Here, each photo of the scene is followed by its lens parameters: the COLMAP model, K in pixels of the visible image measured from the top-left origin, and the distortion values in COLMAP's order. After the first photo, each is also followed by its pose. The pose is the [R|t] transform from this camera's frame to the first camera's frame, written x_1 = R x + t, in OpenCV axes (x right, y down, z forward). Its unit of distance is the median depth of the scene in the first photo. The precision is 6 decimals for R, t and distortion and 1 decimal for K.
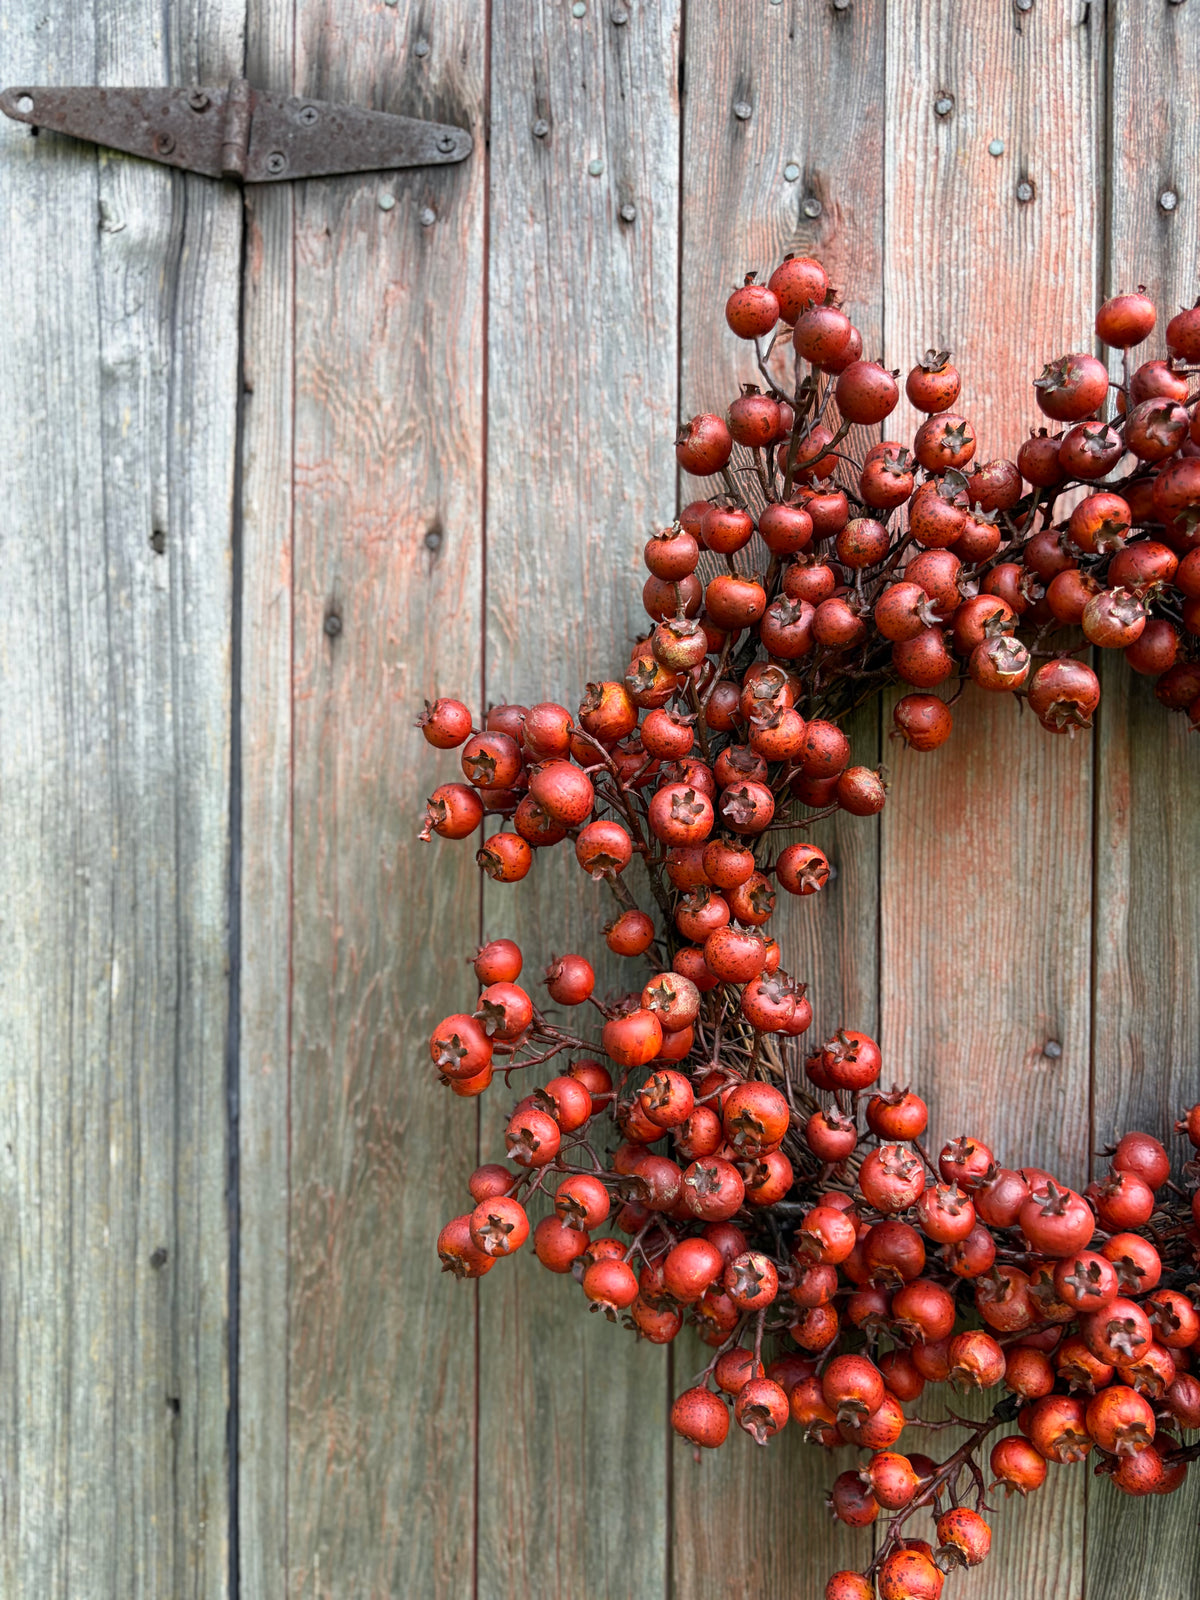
lens RADIAL K [[1236.7, 0, 595.2], [0, 1236.7, 806.1], [0, 0, 1]] dist [0.021239, -0.037662]
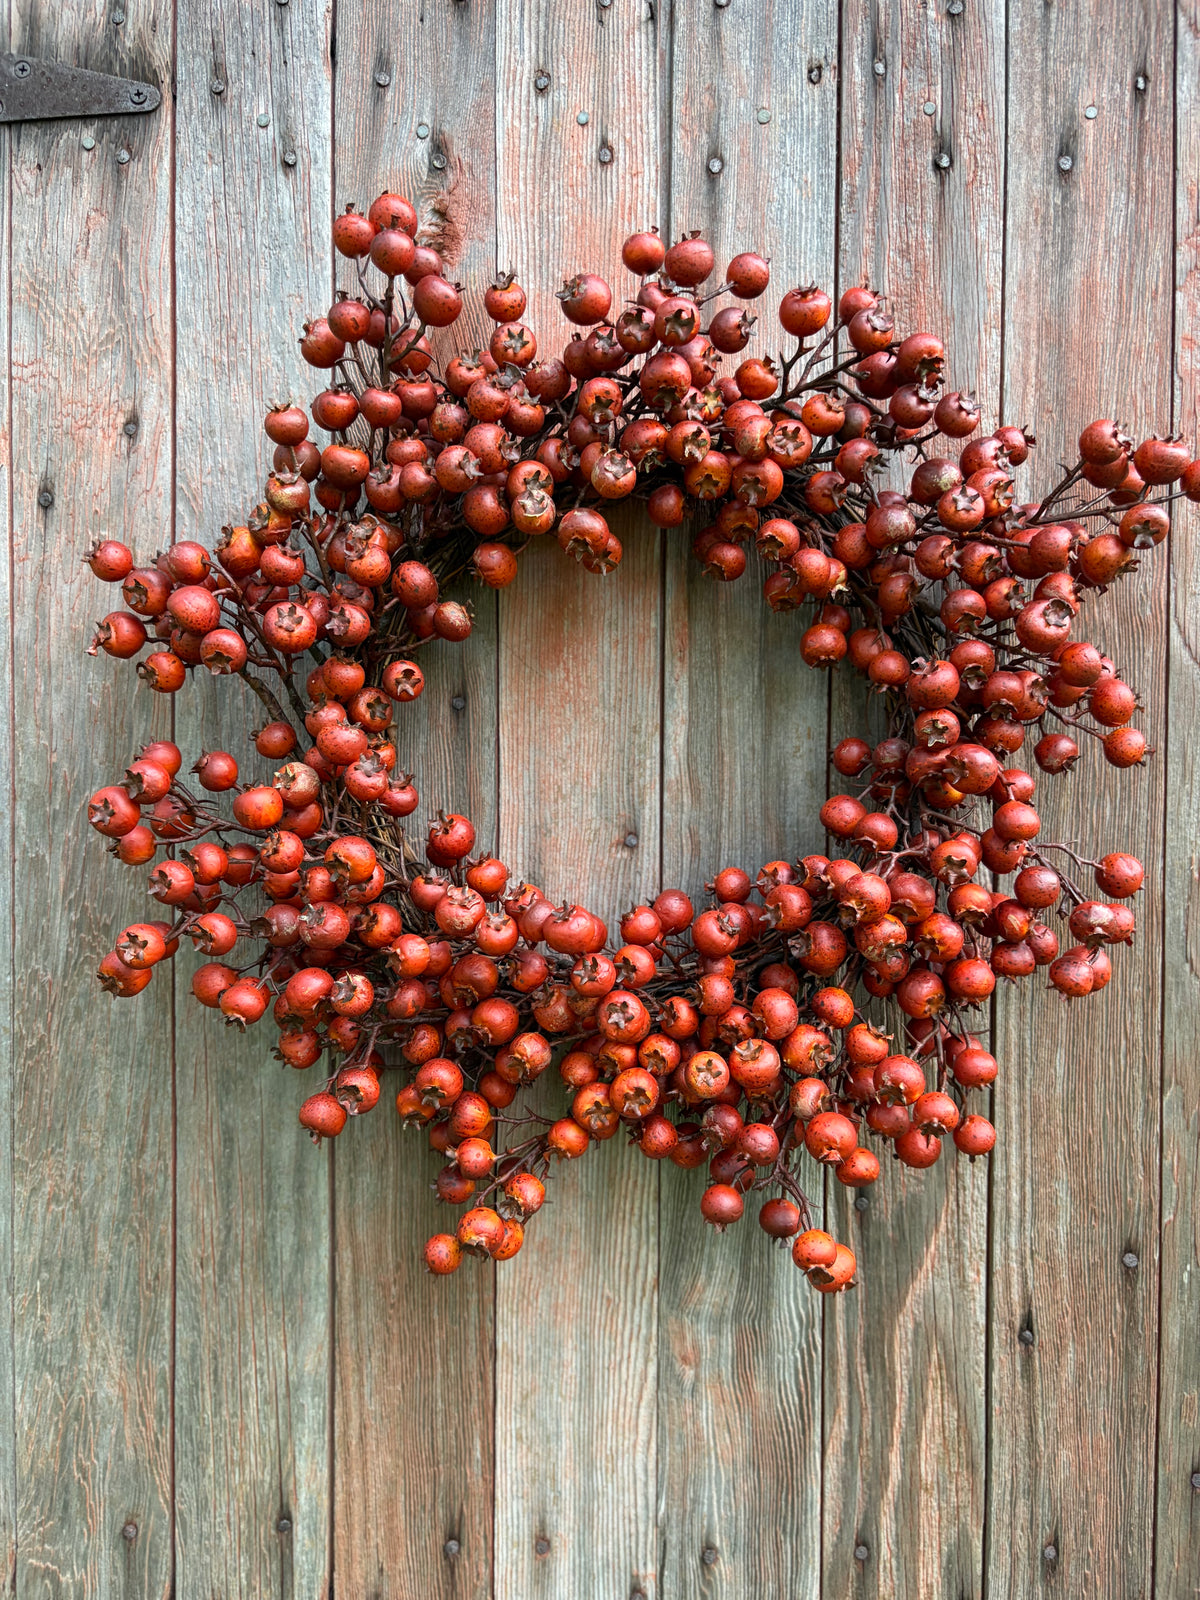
lens RADIAL K [[1236.7, 0, 613.8], [0, 1236.7, 812.8], [0, 0, 1]] dist [0.021239, -0.037662]
pose [[0.995926, -0.004270, 0.090072, 0.240196], [0.003454, 0.999952, 0.009210, 0.157377], [-0.090107, -0.008861, 0.995893, -0.253284]]
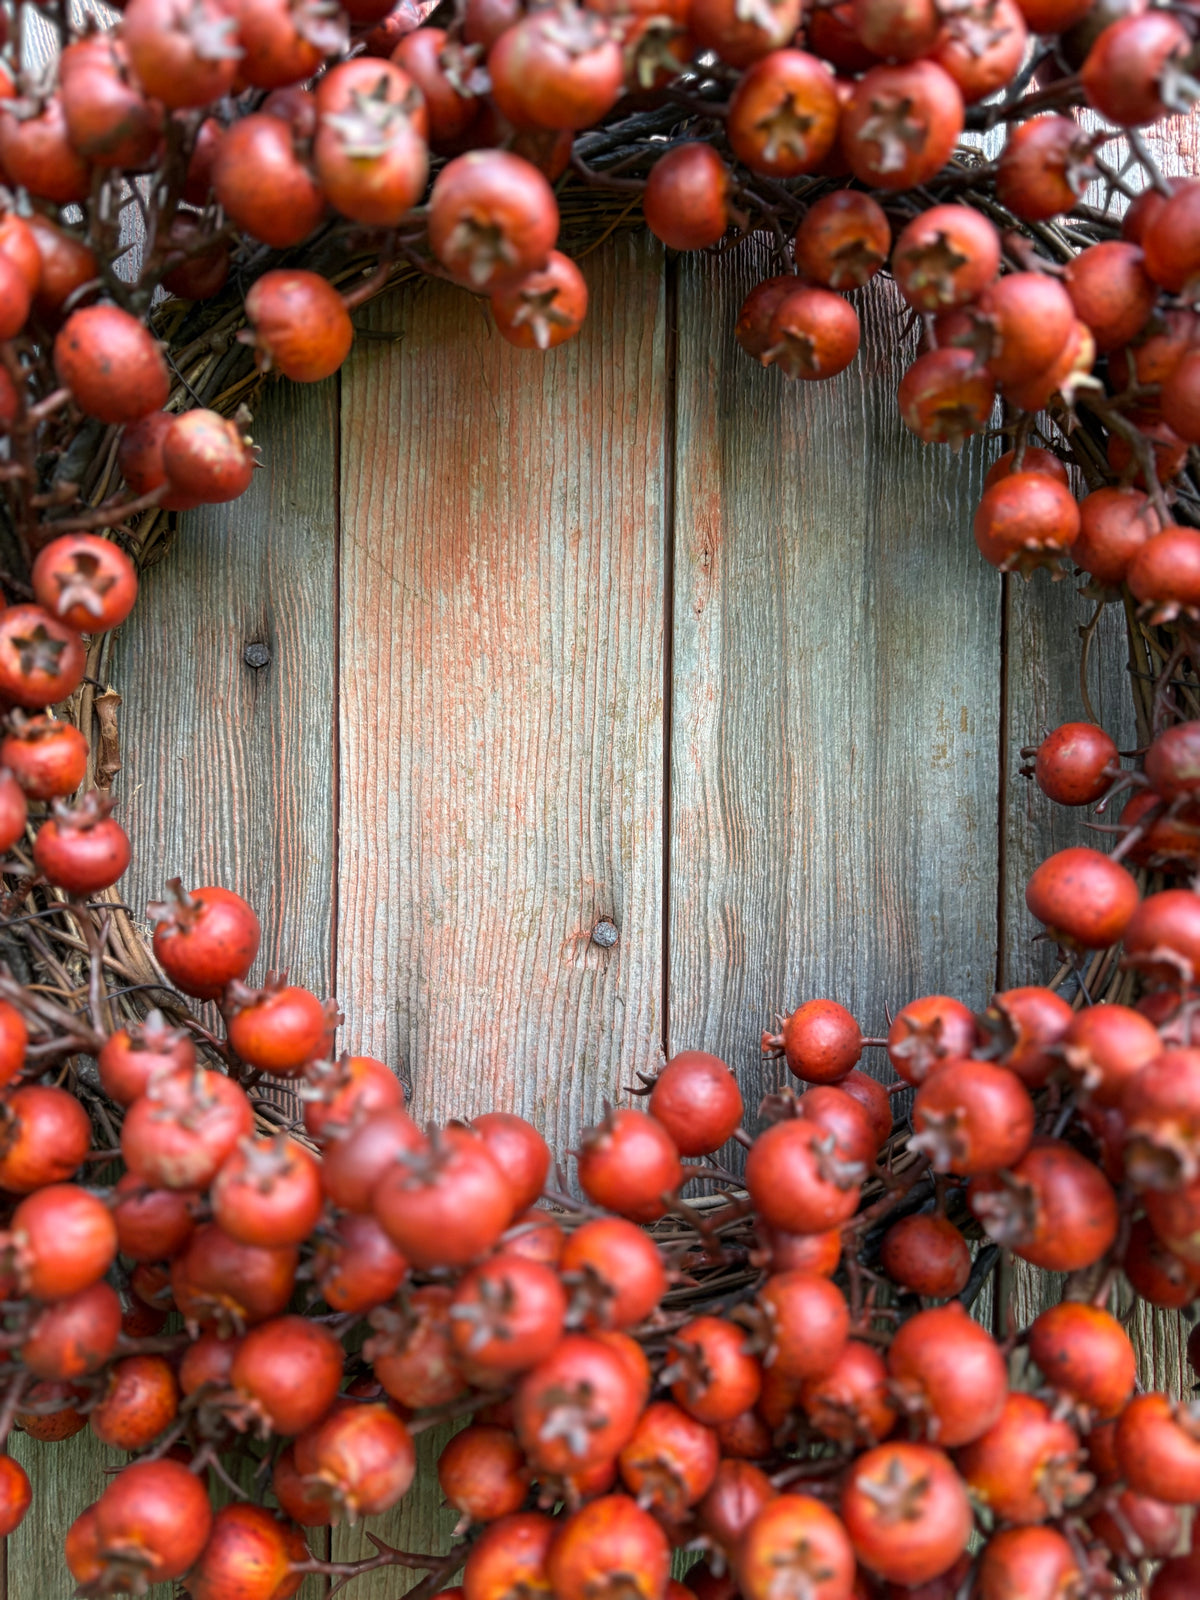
lens RADIAL K [[1236.7, 0, 612.7], [0, 1236.7, 807.6], [0, 0, 1]] dist [0.021239, -0.037662]
pose [[0.994070, 0.002079, 0.108720, 0.307237], [-0.000583, 0.999905, -0.013791, 0.142233], [-0.108739, 0.013646, 0.993977, 0.379337]]
